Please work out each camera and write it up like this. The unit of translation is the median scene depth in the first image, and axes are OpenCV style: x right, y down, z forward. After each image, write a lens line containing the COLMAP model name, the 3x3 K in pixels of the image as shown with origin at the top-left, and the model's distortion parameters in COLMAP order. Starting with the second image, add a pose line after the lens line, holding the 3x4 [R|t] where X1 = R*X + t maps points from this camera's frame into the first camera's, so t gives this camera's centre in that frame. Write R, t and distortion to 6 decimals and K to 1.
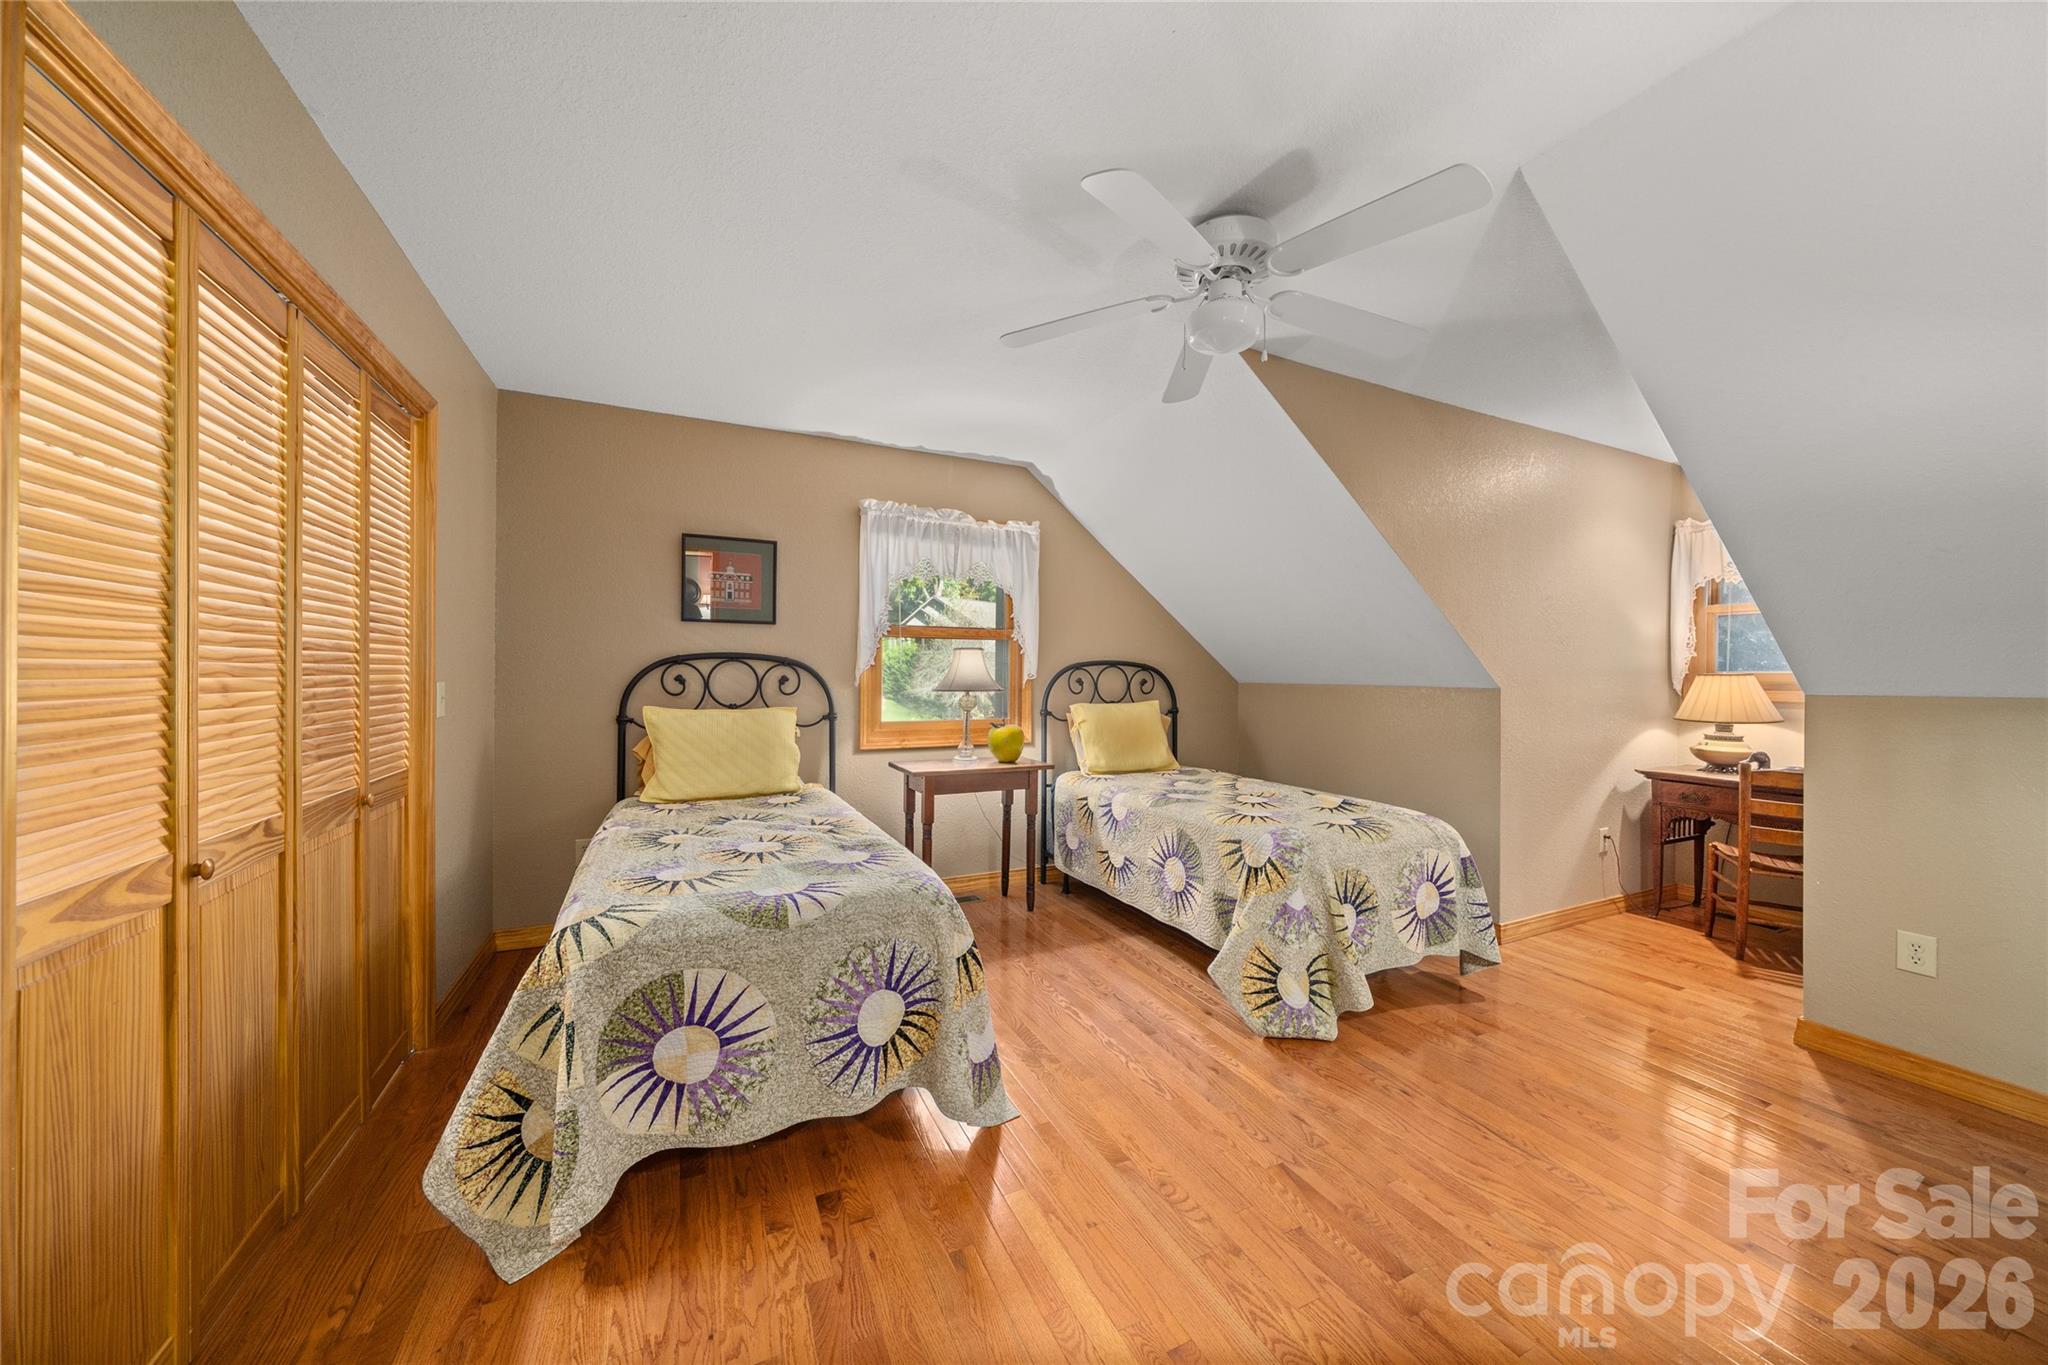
lens RADIAL K [[712.5, 0, 1012.2], [0, 712.5, 678.2], [0, 0, 1]] dist [-0.006503, 0.000212]
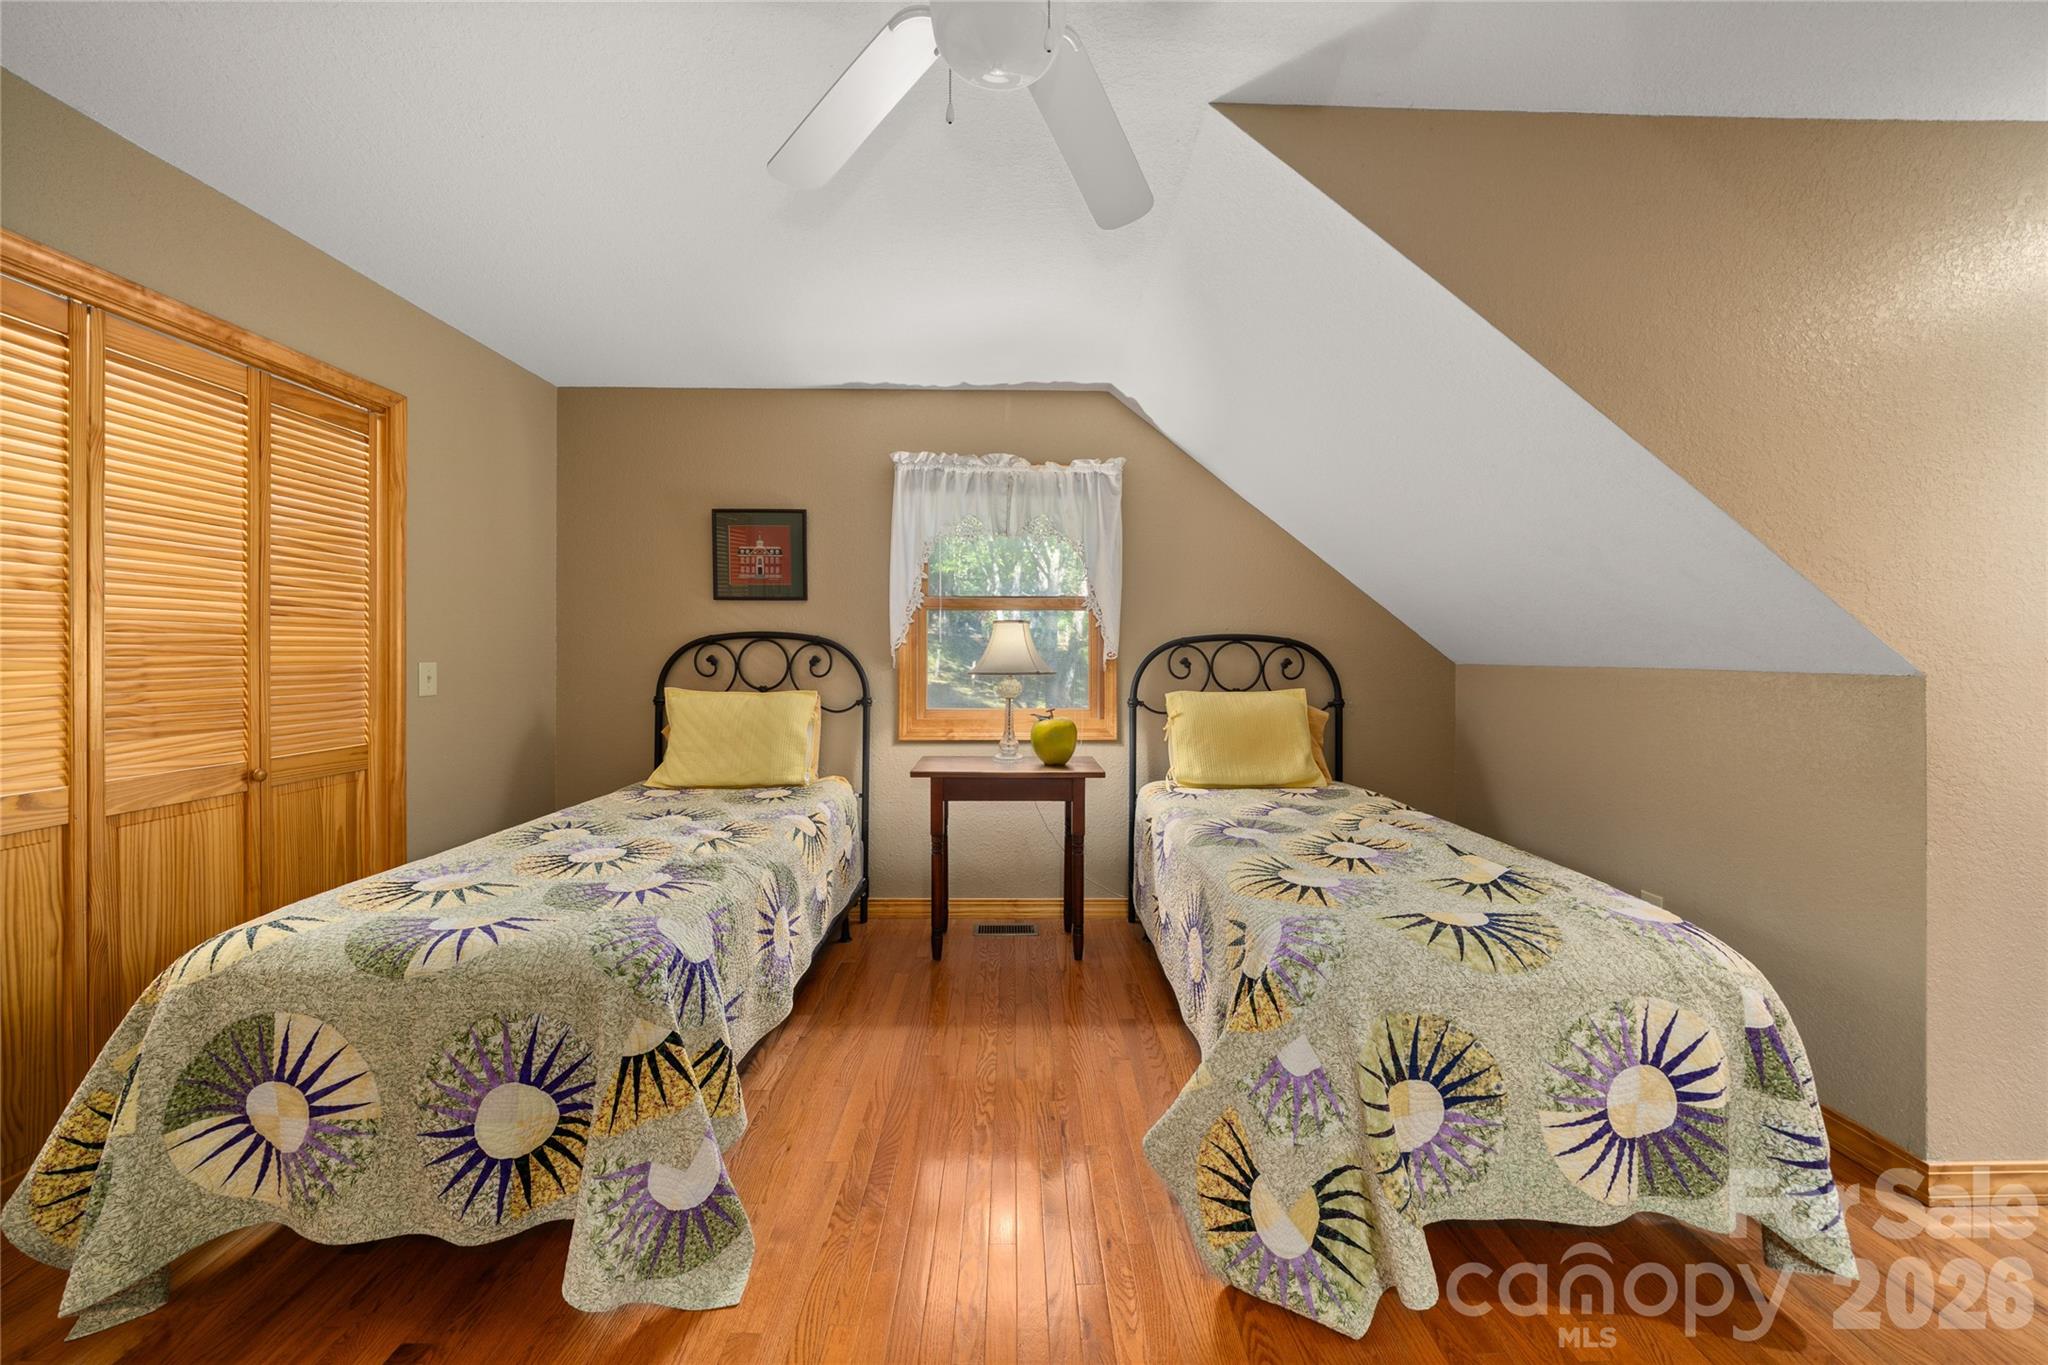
lens RADIAL K [[712.5, 0, 1020.9], [0, 712.5, 657.3], [0, 0, 1]] dist [-0.006503, 0.000212]
pose [[0.908607, -0.003601, -0.417636, 0.386025], [0.002071, 0.999989, -0.004116, 0.002903], [0.417646, 0.002875, 0.908605, 0.359060]]
